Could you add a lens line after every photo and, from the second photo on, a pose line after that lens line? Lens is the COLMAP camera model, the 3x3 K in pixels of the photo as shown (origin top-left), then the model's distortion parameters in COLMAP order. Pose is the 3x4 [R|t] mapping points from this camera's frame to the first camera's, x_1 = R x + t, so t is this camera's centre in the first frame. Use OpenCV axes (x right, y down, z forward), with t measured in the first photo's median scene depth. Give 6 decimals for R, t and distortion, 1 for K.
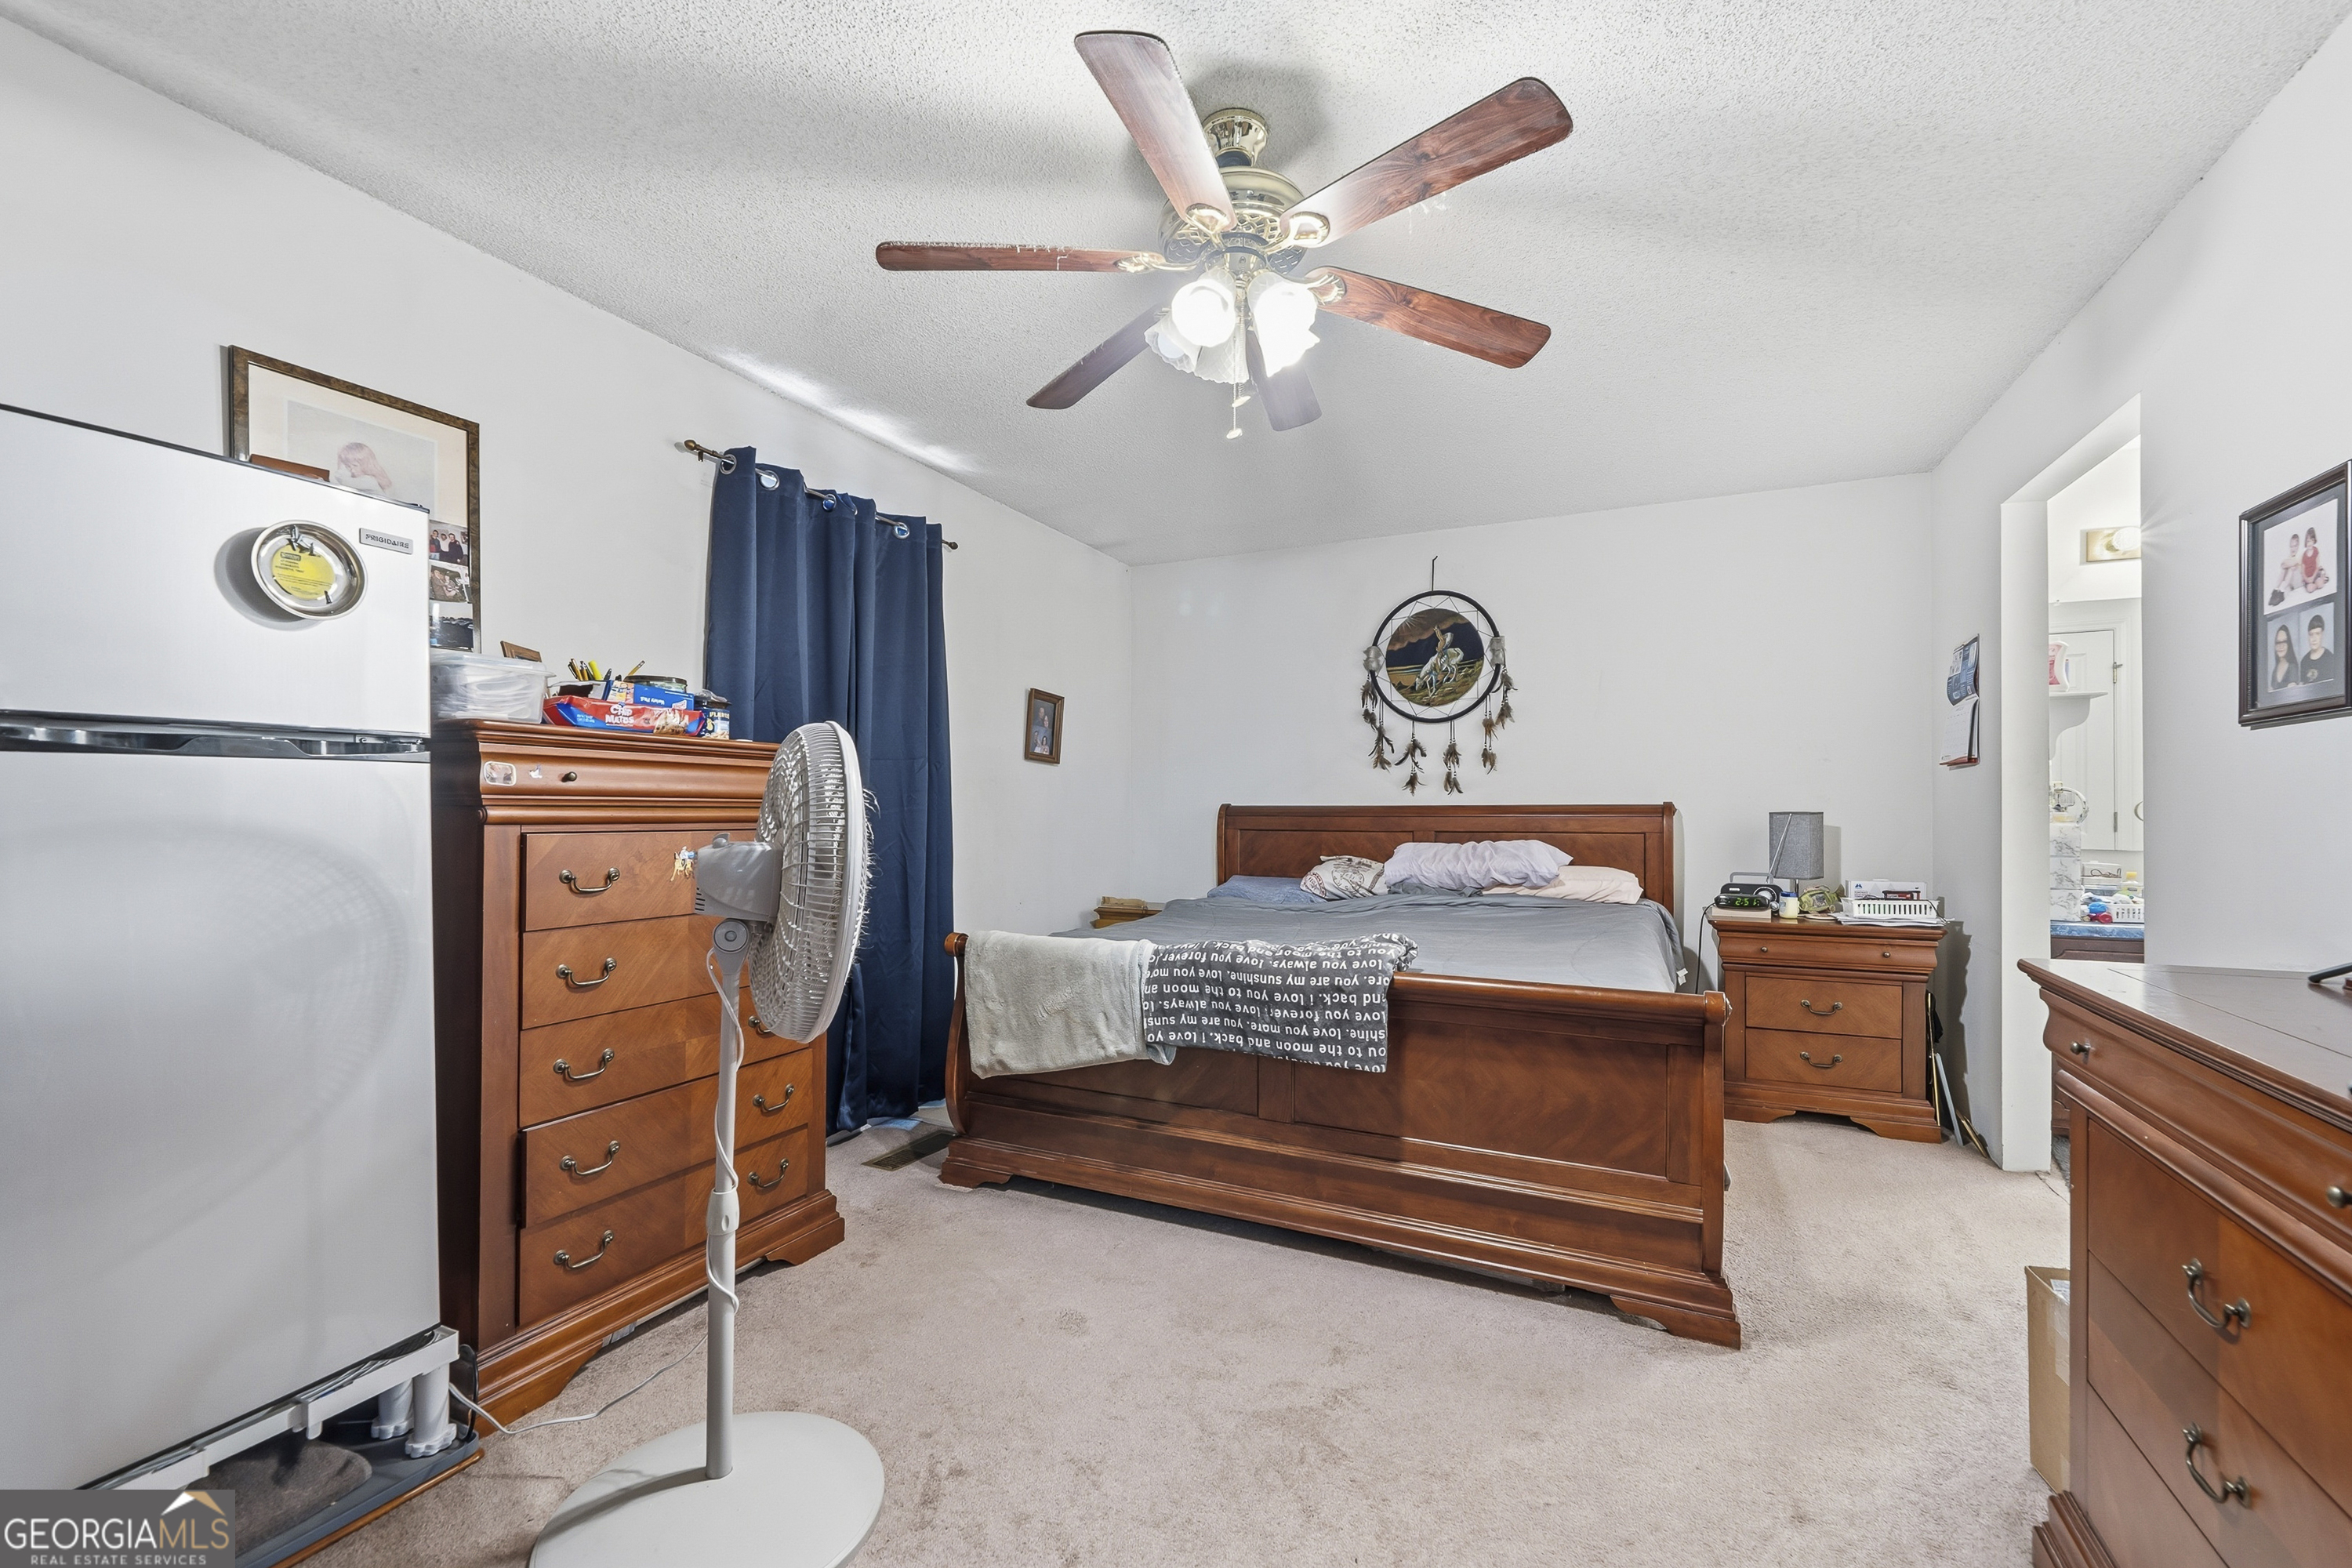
lens RADIAL K [[994.6, 0, 1172.1], [0, 994.6, 800.6], [0, 0, 1]] dist [-0.001154, 0.000056]
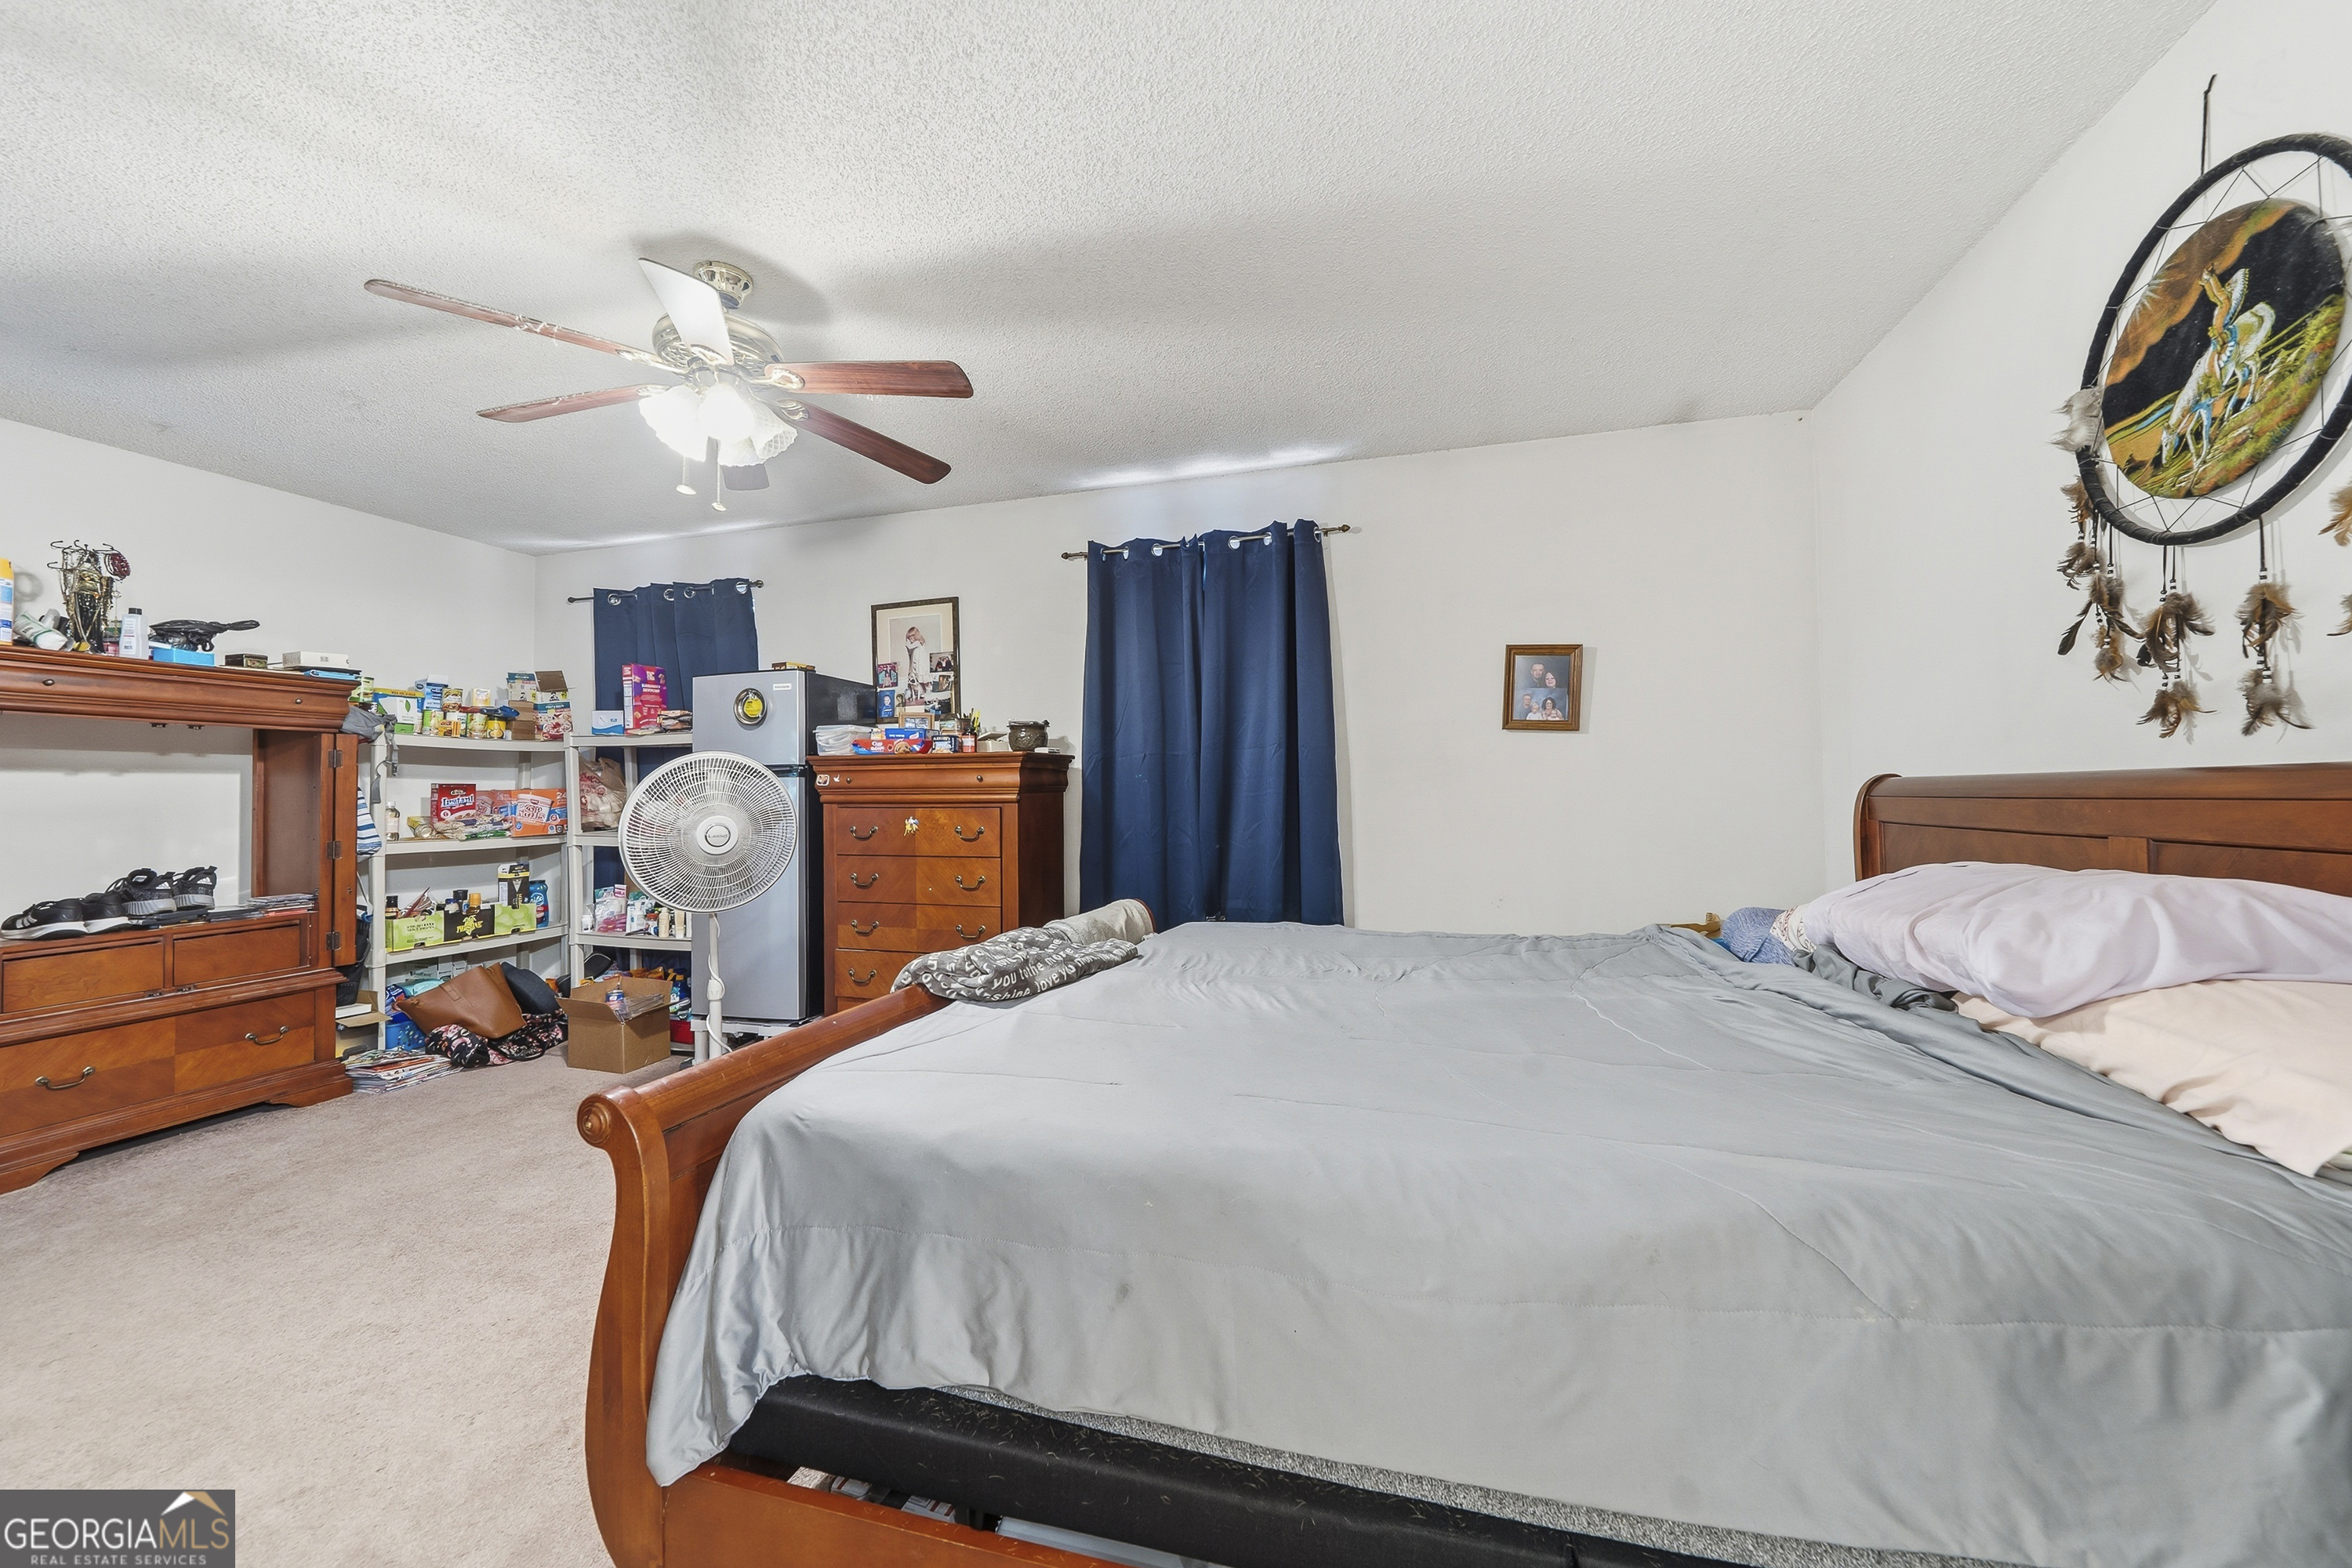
lens RADIAL K [[863.1, 0, 1176.0], [0, 863.1, 784.0], [0, 0, 1]] dist [0.000254, -0.000060]
pose [[0.159290, -0.014967, -0.987118, 0.523329], [0.020748, 0.999715, -0.011810, 0.007358], [0.987014, -0.018600, 0.159555, 0.588142]]
